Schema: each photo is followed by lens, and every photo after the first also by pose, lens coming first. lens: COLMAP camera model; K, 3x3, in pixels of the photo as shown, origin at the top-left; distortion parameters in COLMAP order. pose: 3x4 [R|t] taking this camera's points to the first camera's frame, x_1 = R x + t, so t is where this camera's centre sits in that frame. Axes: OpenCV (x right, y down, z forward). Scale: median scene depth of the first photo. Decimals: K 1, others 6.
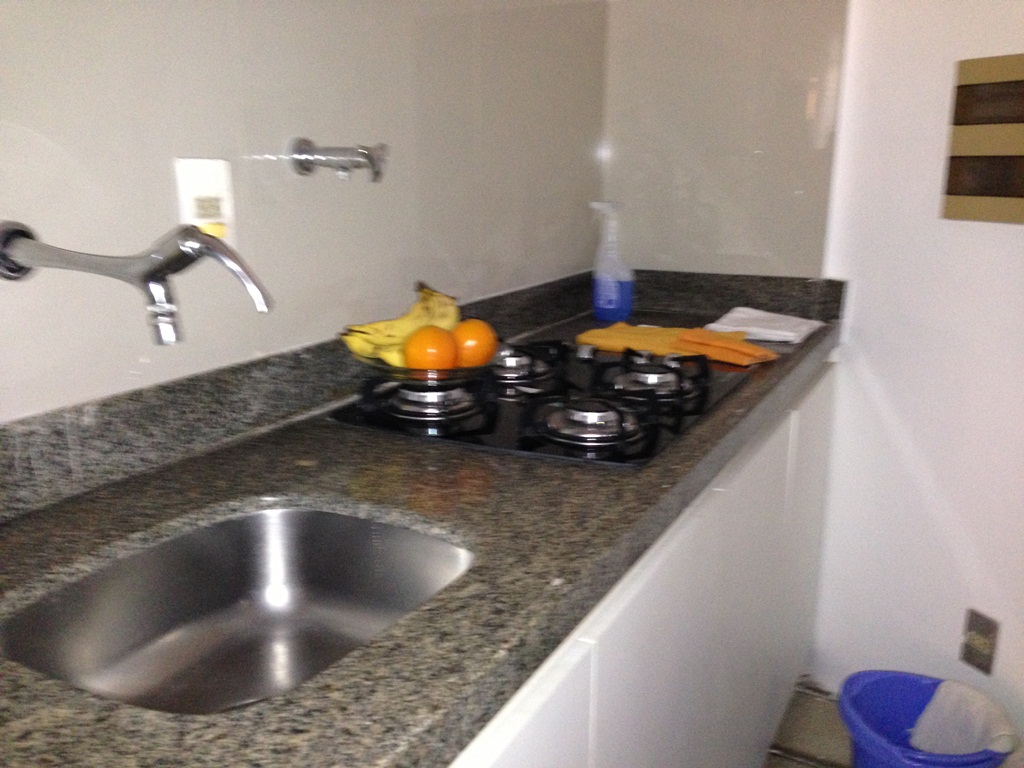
lens RADIAL K [[846.3, 0, 512.0], [0, 846.3, 384.0], [0, 0, 1]] dist [0.081244, -0.124829]
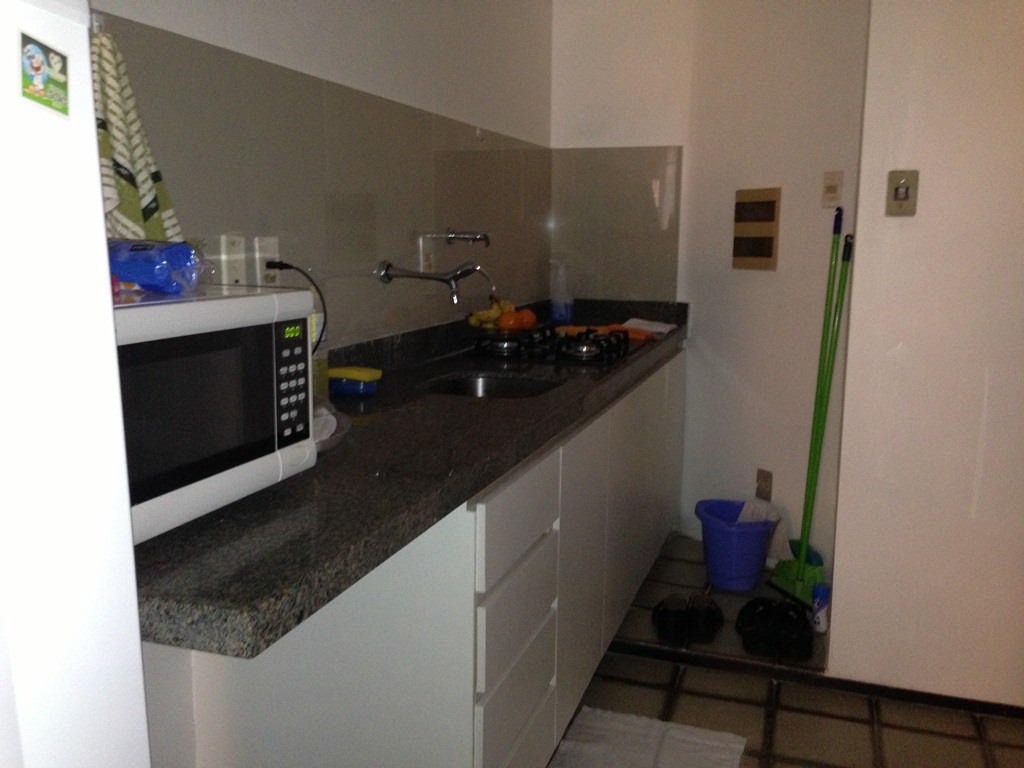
lens RADIAL K [[960.5, 0, 512.0], [0, 960.5, 384.0], [0, 0, 1]] dist [0.097773, -0.001355]
pose [[0.982555, -0.016563, 0.185235, -0.392893], [0.034085, 0.995193, -0.091812, 0.246360], [-0.182824, 0.096524, 0.978396, -1.004426]]
